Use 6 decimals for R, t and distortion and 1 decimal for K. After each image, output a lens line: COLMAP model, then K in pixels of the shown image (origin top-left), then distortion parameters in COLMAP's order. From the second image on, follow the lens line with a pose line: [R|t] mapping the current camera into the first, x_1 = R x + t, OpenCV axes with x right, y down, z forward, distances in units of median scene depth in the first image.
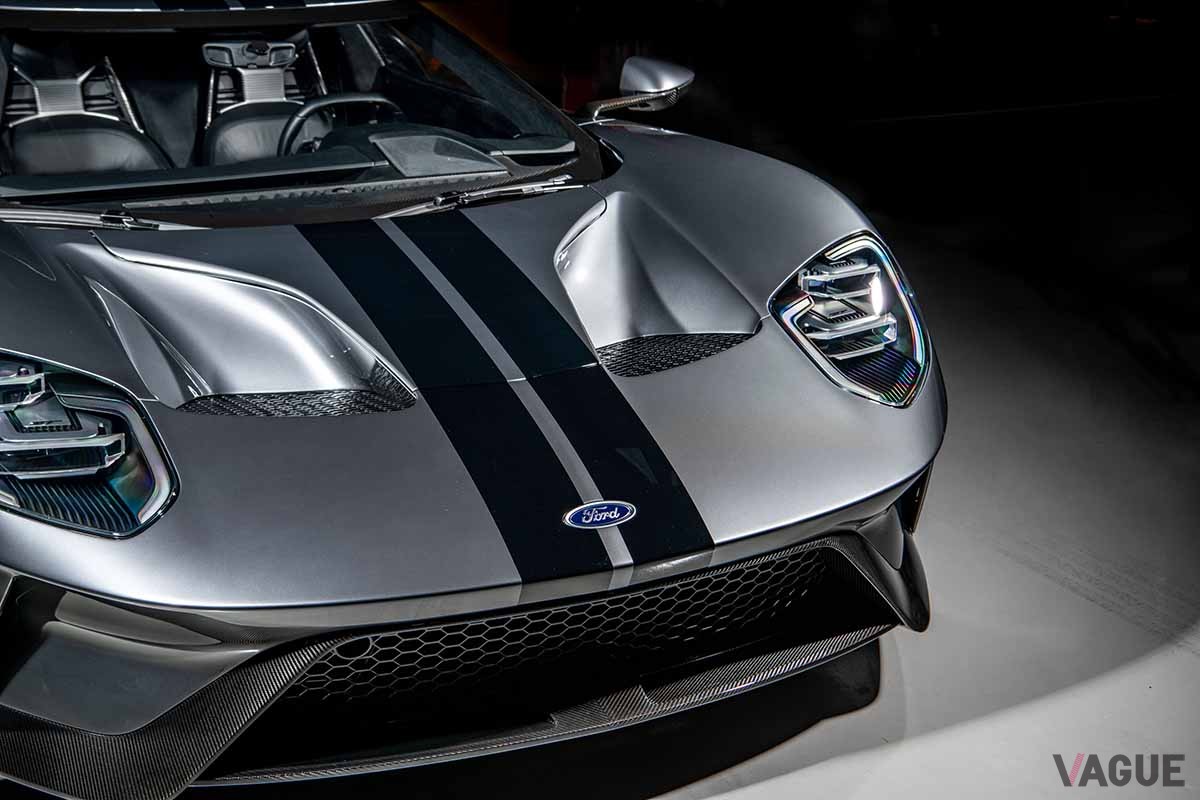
lens RADIAL K [[1783.2, 0, 600.0], [0, 1783.2, 400.0], [0, 0, 1]] dist [0.192992, 0.087119]
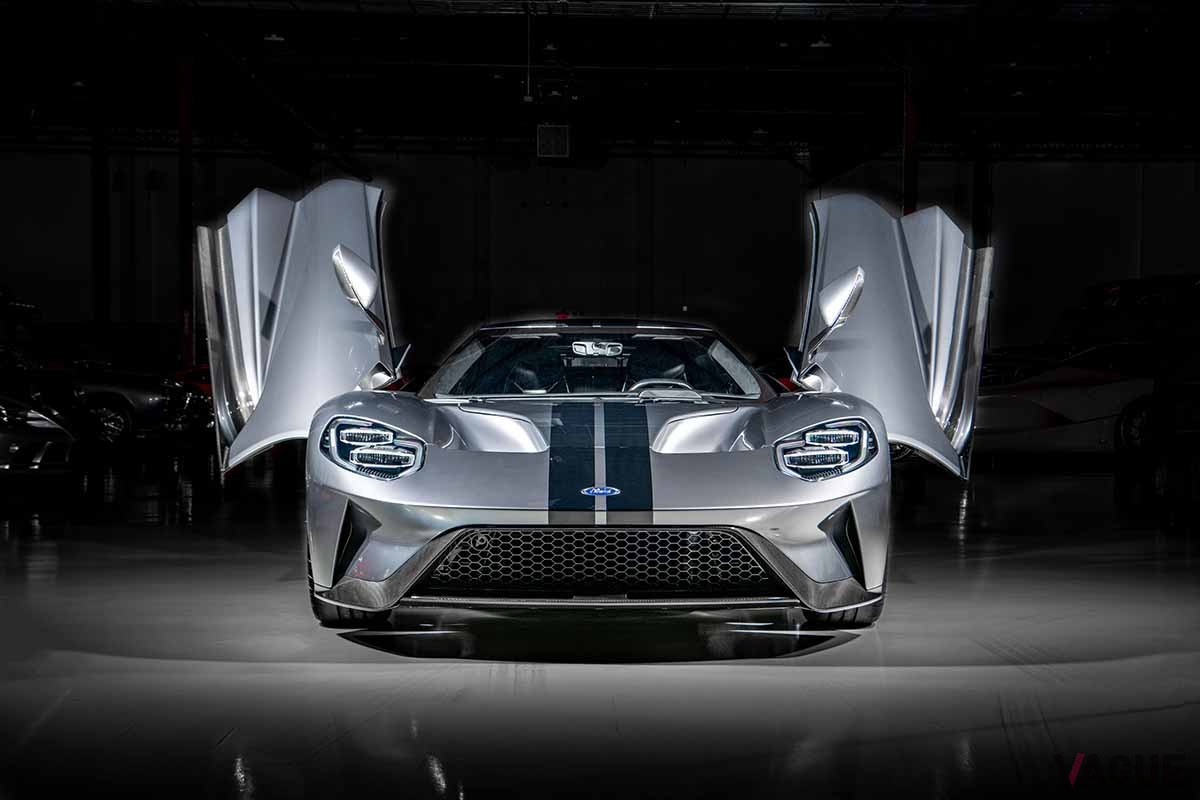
lens RADIAL K [[1878.4, 0, 600.0], [0, 1878.4, 400.0], [0, 0, 1]] dist [0.013362, 0.017302]
pose [[0.903838, 0.009937, -0.427760, 0.602244], [-0.139016, 0.952314, -0.271612, 0.360157], [0.404663, 0.304959, 0.862119, -0.576195]]
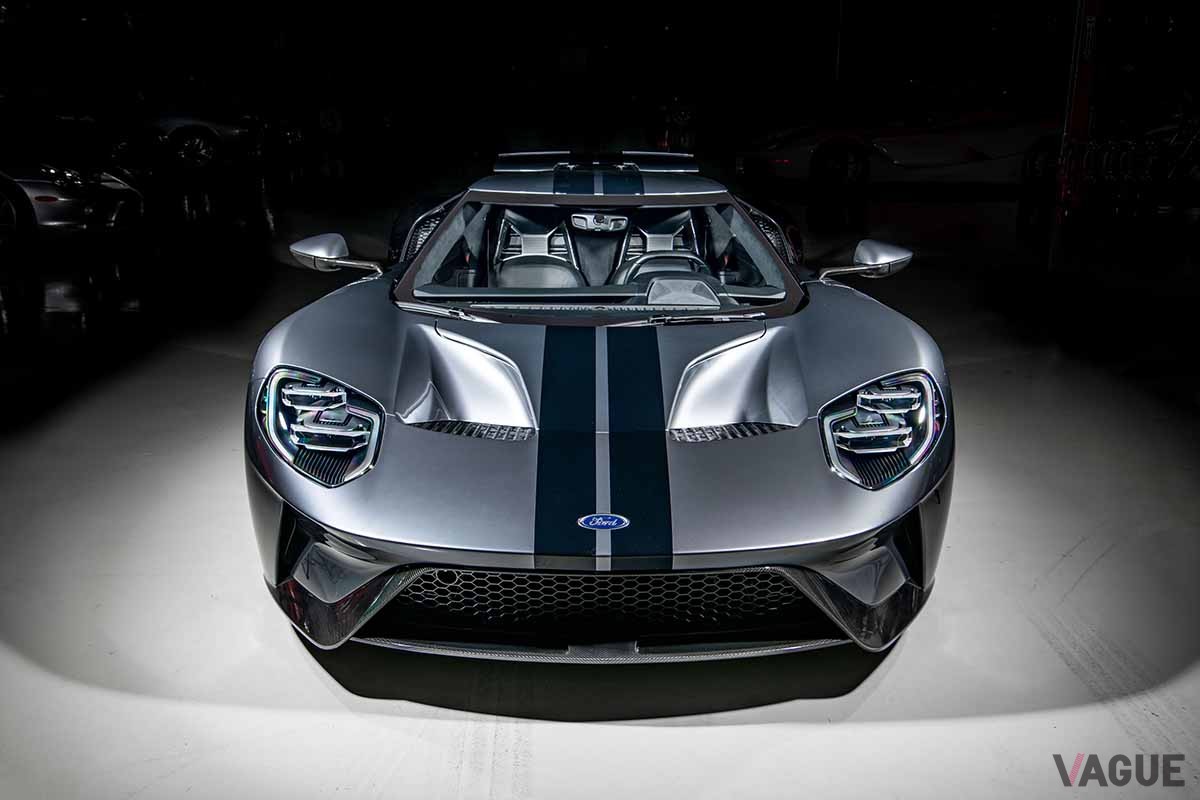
lens RADIAL K [[1269.5, 0, 600.0], [0, 1269.5, 400.0], [0, 0, 1]] dist [0.000974, 0.015543]
pose [[0.903411, 0.118432, -0.412096, 0.287881], [-0.142238, 0.989452, -0.027461, -0.006097], [0.404496, 0.083424, 0.910727, -0.003823]]
